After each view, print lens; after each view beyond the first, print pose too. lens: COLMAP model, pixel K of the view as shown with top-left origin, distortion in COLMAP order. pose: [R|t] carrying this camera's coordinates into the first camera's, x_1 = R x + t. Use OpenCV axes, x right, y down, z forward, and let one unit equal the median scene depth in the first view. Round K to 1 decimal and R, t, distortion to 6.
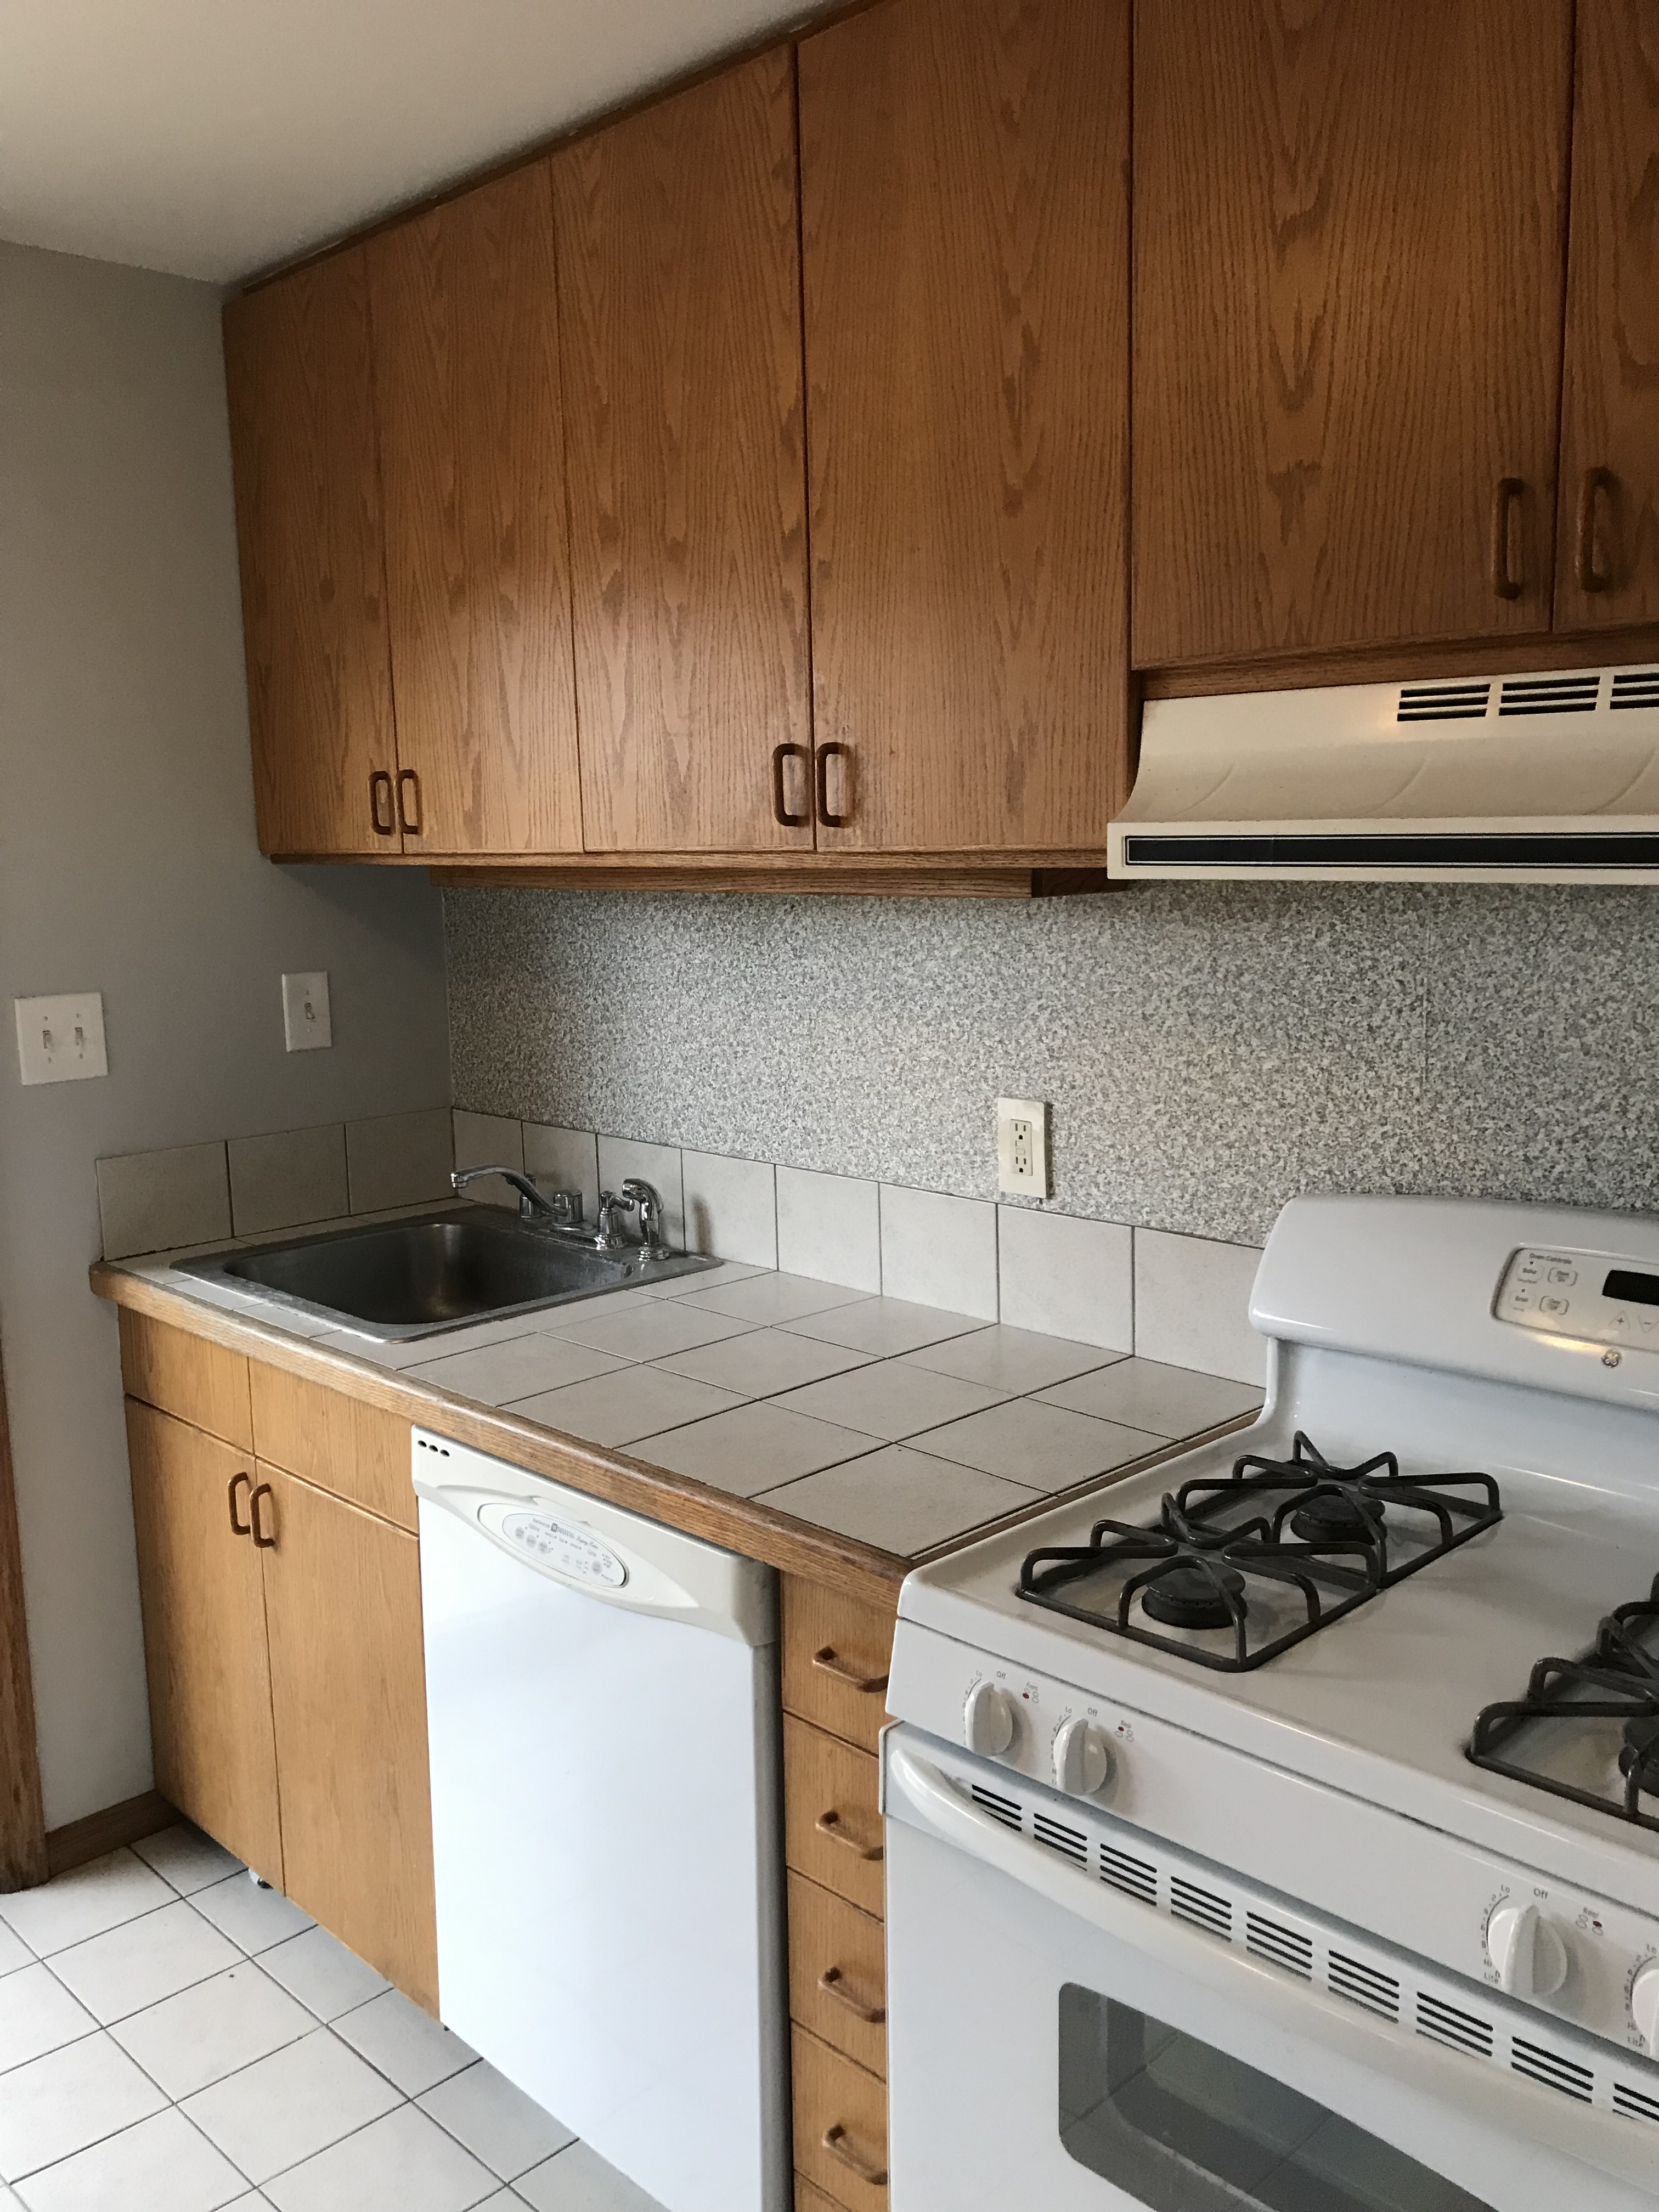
lens RADIAL K [[1744.4, 0, 829.5], [0, 1744.4, 1106.0], [0, 0, 1]] dist [0.013825, 0.004215]
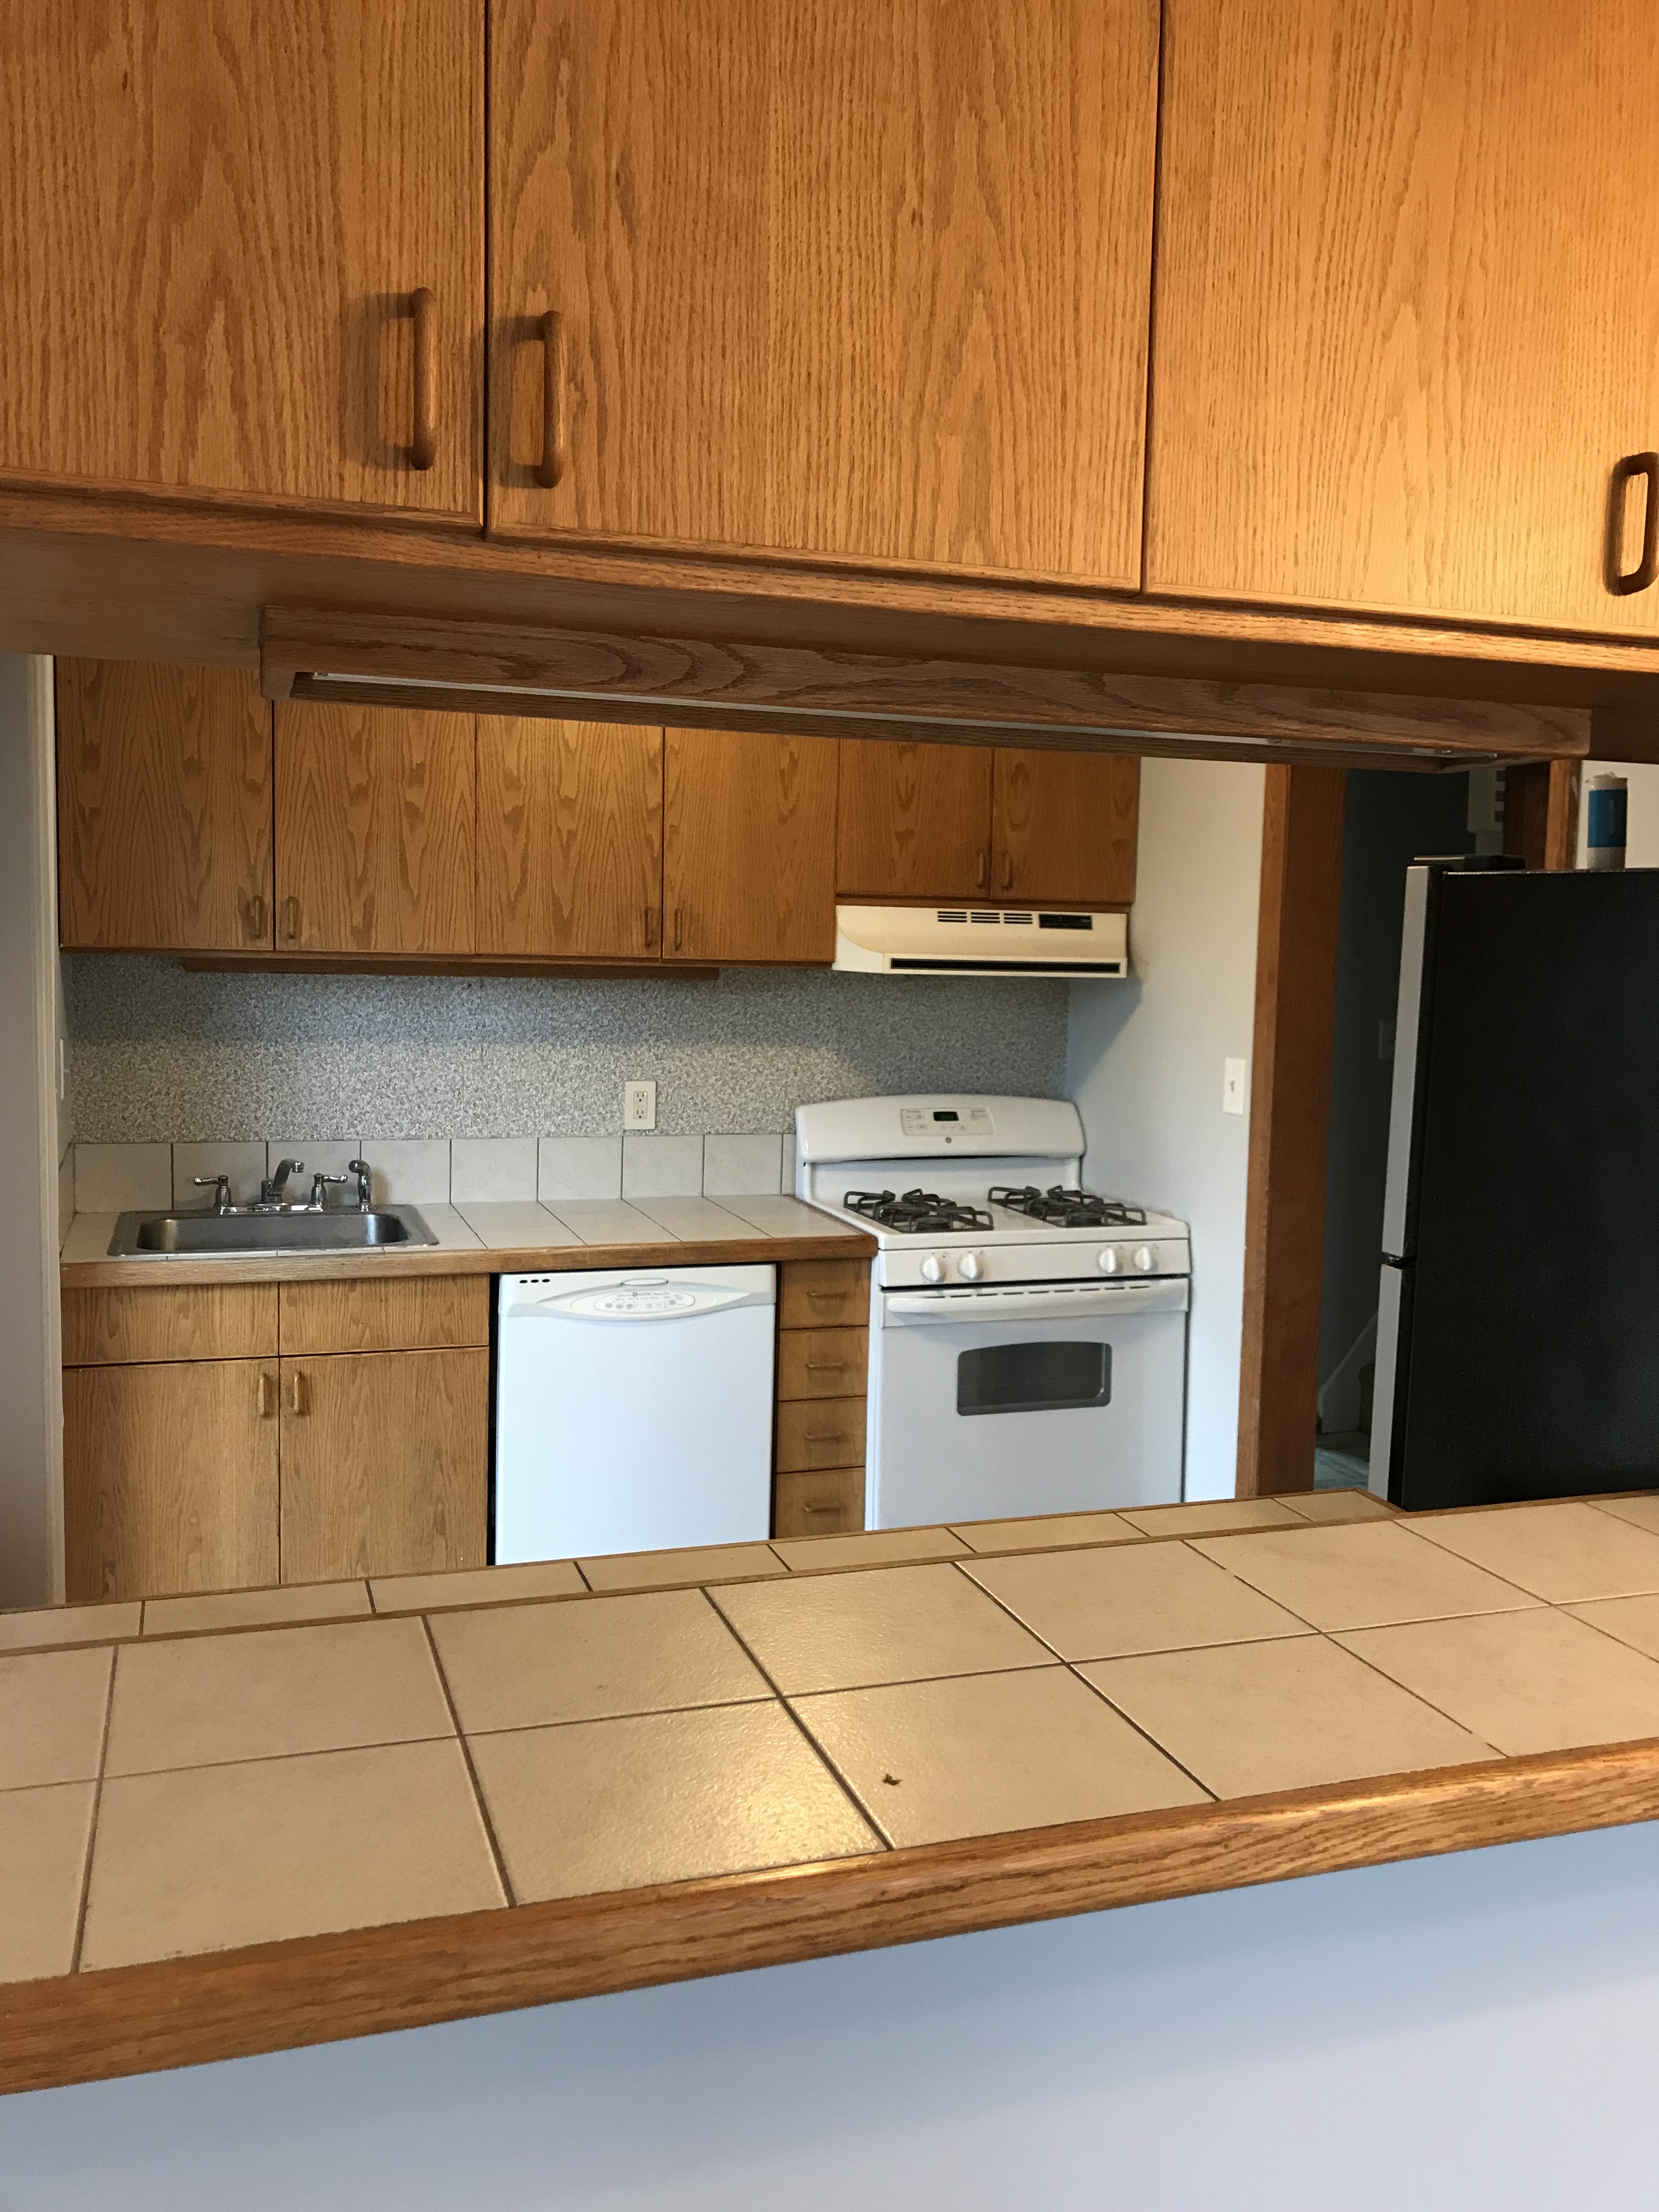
lens RADIAL K [[1744.4, 0, 829.5], [0, 1744.4, 1106.0], [0, 0, 1]] dist [0.013825, 0.004215]
pose [[0.477184, -0.060748, 0.876701, -1.548873], [0.103512, 0.994549, 0.012572, 0.021924], [-0.872686, 0.084750, 0.480871, -0.148216]]
